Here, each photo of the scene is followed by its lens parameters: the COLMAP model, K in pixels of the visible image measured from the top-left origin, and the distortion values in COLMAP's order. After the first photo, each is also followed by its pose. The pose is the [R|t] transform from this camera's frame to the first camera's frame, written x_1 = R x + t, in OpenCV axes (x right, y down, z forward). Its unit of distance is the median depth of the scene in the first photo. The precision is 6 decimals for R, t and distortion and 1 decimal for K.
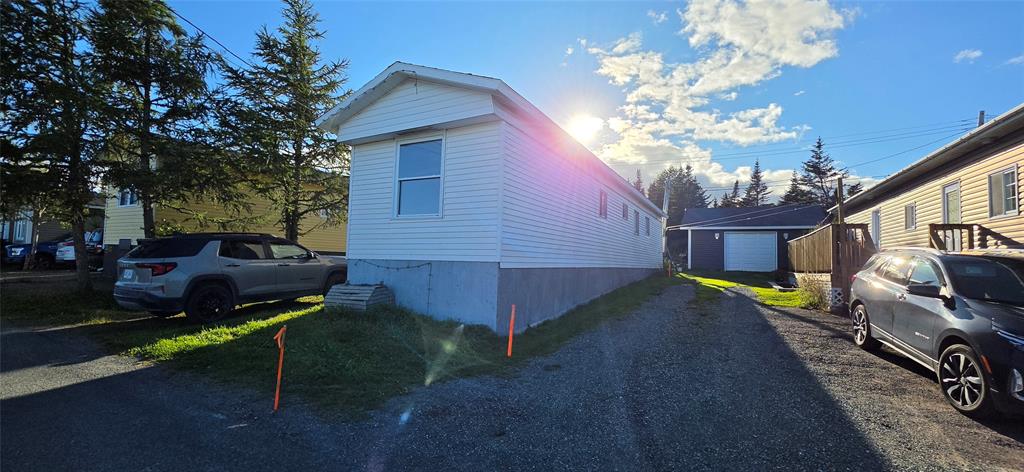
lens RADIAL K [[400.5, 0, 511.7], [0, 400.5, 240.3], [0, 0, 1]] dist [-0.001639, -0.000242]
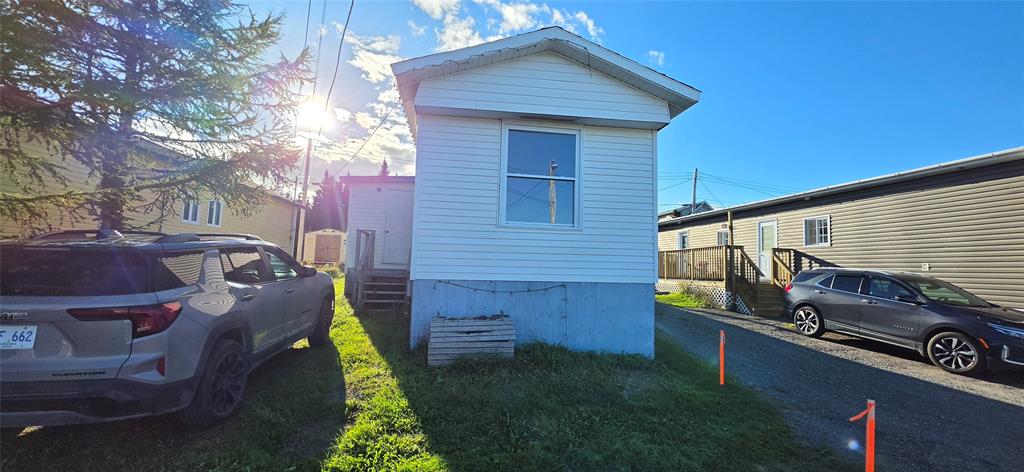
lens RADIAL K [[400.5, 0, 511.5], [0, 400.5, 229.1], [0, 0, 1]] dist [-0.001639, -0.000242]
pose [[0.813091, 0.052041, 0.579806, -0.710041], [-0.036296, 0.998590, -0.038729, -0.018796], [-0.581004, 0.010446, 0.813833, 0.371354]]
